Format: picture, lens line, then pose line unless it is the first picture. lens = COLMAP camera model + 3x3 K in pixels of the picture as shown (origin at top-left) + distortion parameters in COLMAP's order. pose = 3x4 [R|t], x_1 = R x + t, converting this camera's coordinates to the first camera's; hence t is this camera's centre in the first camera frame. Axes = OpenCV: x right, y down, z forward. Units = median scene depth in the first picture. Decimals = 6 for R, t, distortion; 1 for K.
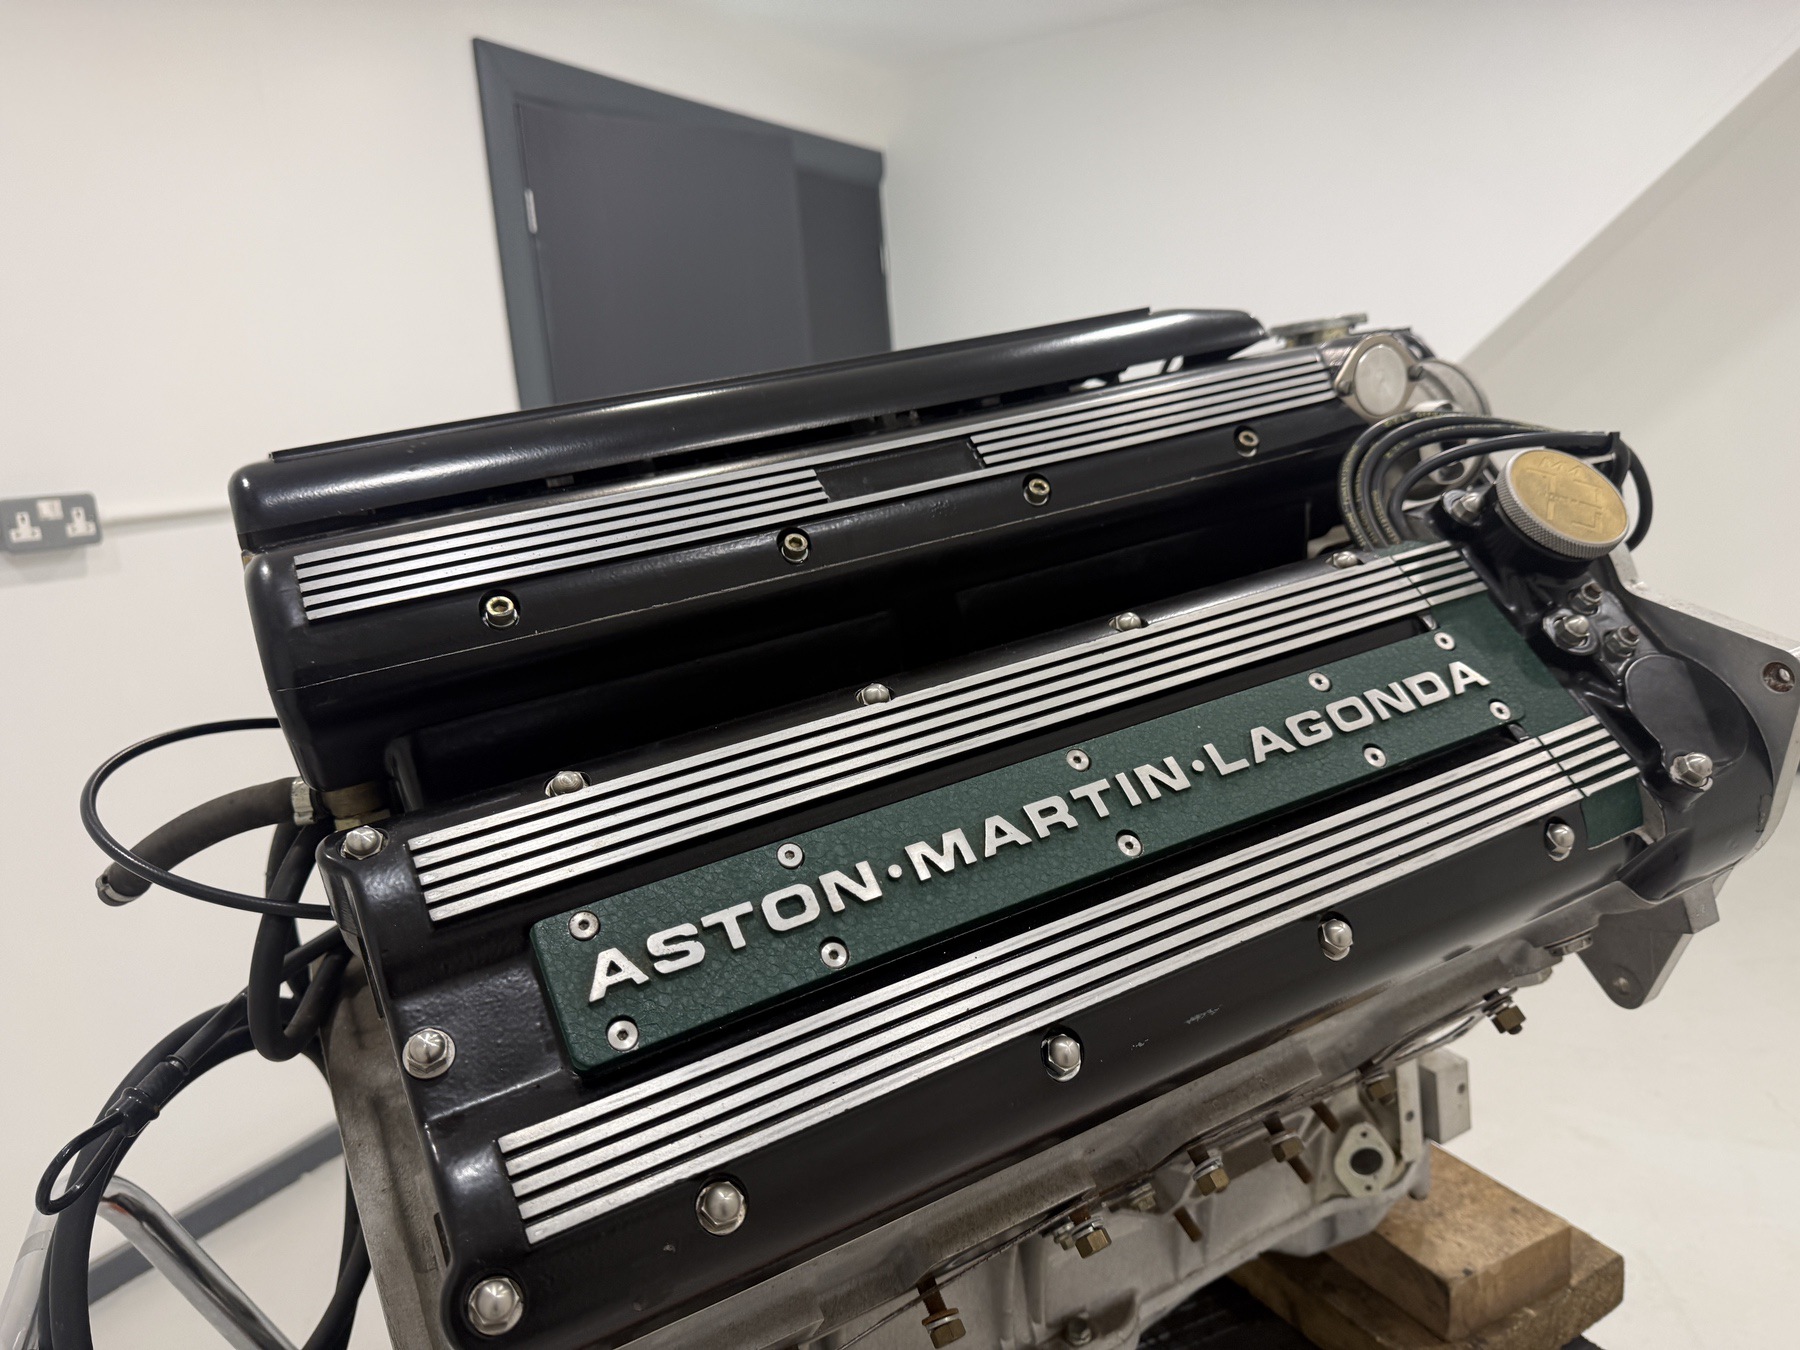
lens RADIAL K [[1332.1, 0, 929.8], [0, 1332.1, 618.4], [0, 0, 1]] dist [0.080365, -0.125981]
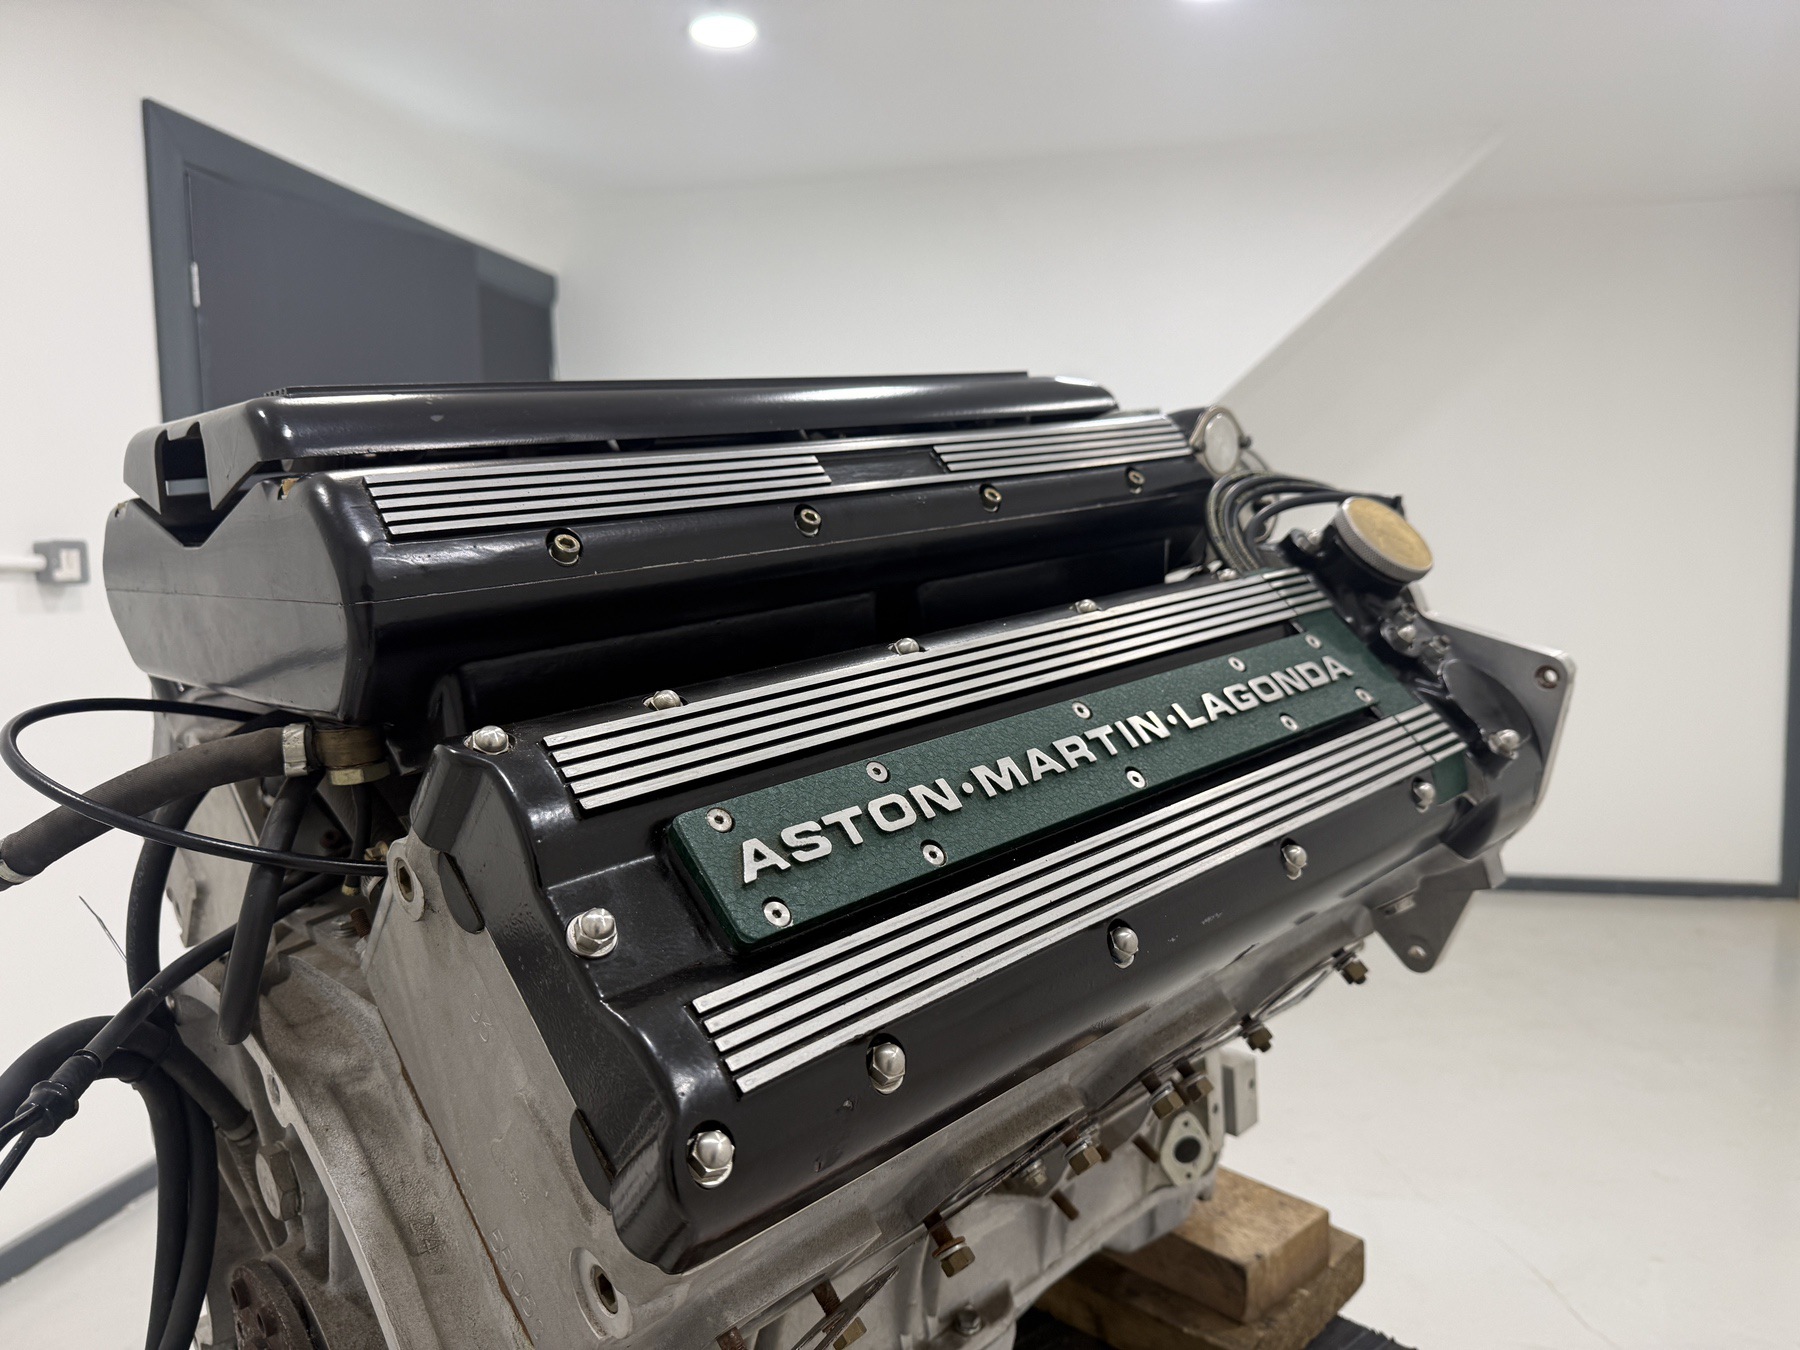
lens RADIAL K [[1323.9, 0, 922.9], [0, 1323.9, 621.7], [0, 0, 1]] dist [0.125809, -0.255422]
pose [[0.953721, 0.043512, 0.297529, -0.310890], [-0.007897, 0.992758, -0.119873, 0.146407], [-0.300590, 0.111976, 0.947157, -0.032147]]
